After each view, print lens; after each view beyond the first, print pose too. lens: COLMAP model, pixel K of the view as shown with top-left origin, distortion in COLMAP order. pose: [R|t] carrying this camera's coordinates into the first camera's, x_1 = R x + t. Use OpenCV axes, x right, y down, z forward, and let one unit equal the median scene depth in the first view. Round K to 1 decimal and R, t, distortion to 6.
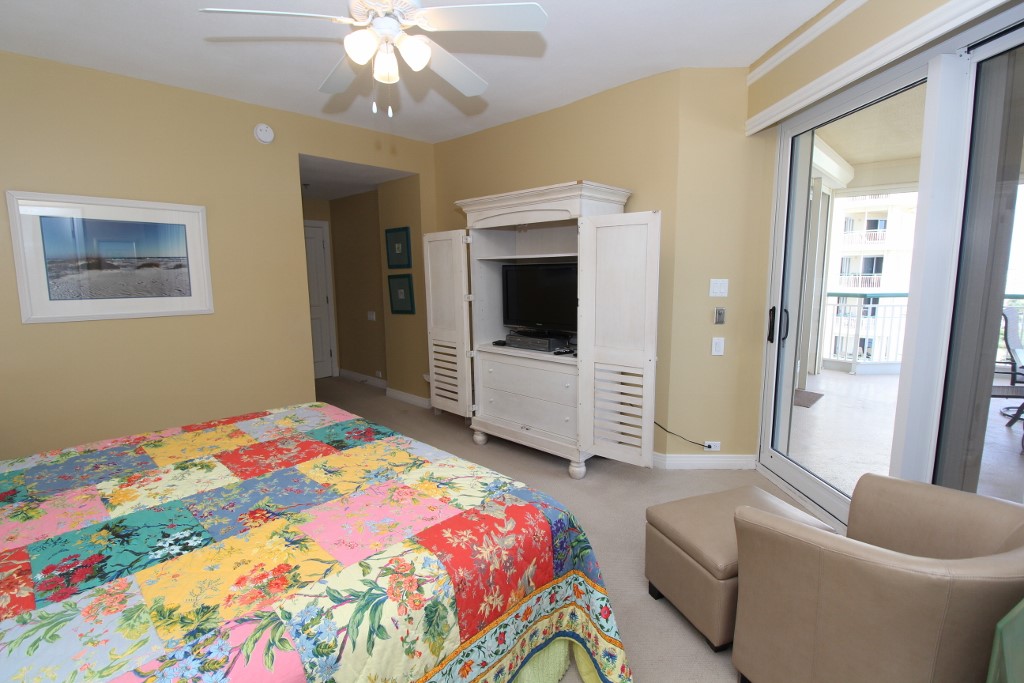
lens RADIAL K [[474.2, 0, 512.0], [0, 474.2, 341.5], [0, 0, 1]] dist [-0.019571, -0.001552]
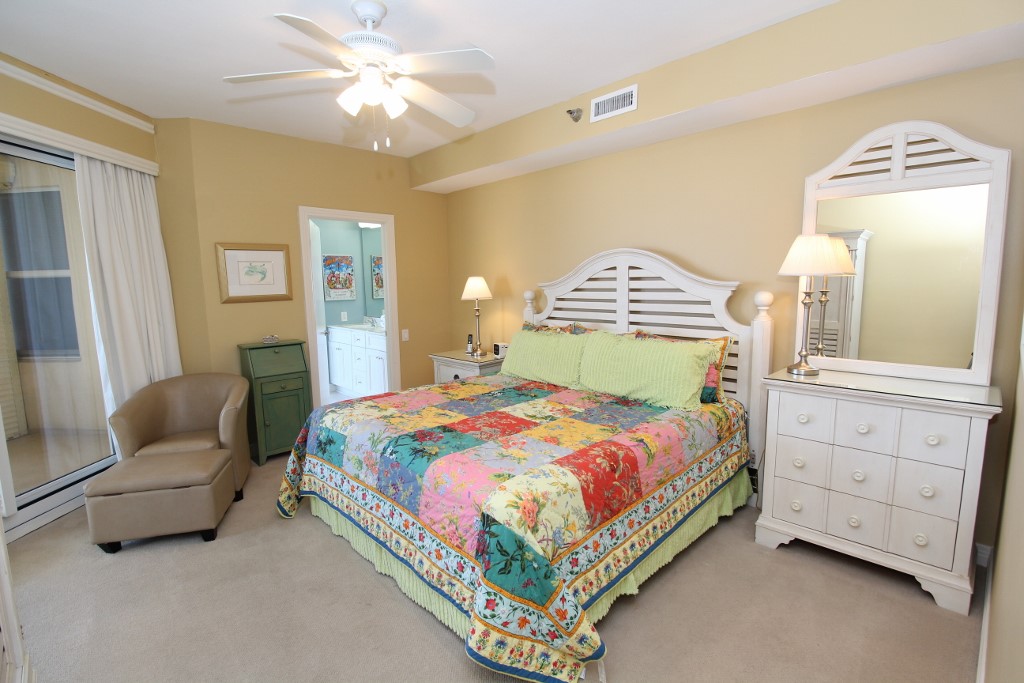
lens RADIAL K [[477.1, 0, 516.9], [0, 477.1, 340.6], [0, 0, 1]] dist [0.000342, -0.010568]
pose [[-0.998387, 0.018892, 0.053541, -0.750610], [0.032681, 0.962354, 0.269826, -0.380321], [-0.046428, 0.271141, -0.961419, 2.549422]]
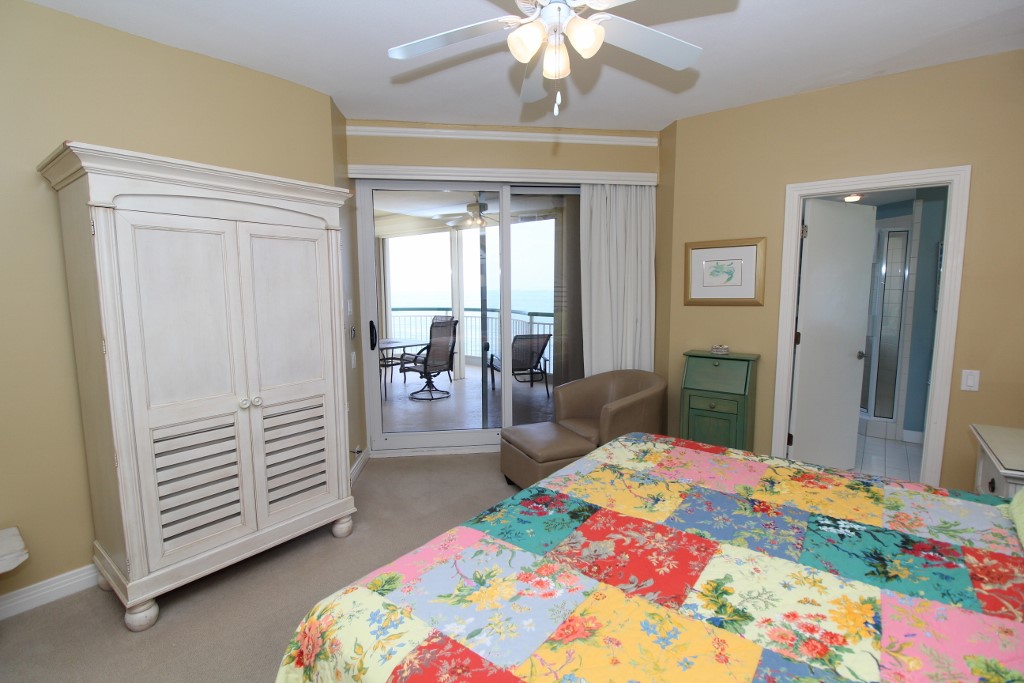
lens RADIAL K [[477.9, 0, 507.1], [0, 477.9, 339.4], [0, 0, 1]] dist [0.000133, -0.011823]
pose [[-0.083794, -0.094476, 0.991994, -1.351306], [0.156221, 0.981940, 0.106714, -0.196979], [-0.984161, 0.163913, -0.067522, 1.386630]]
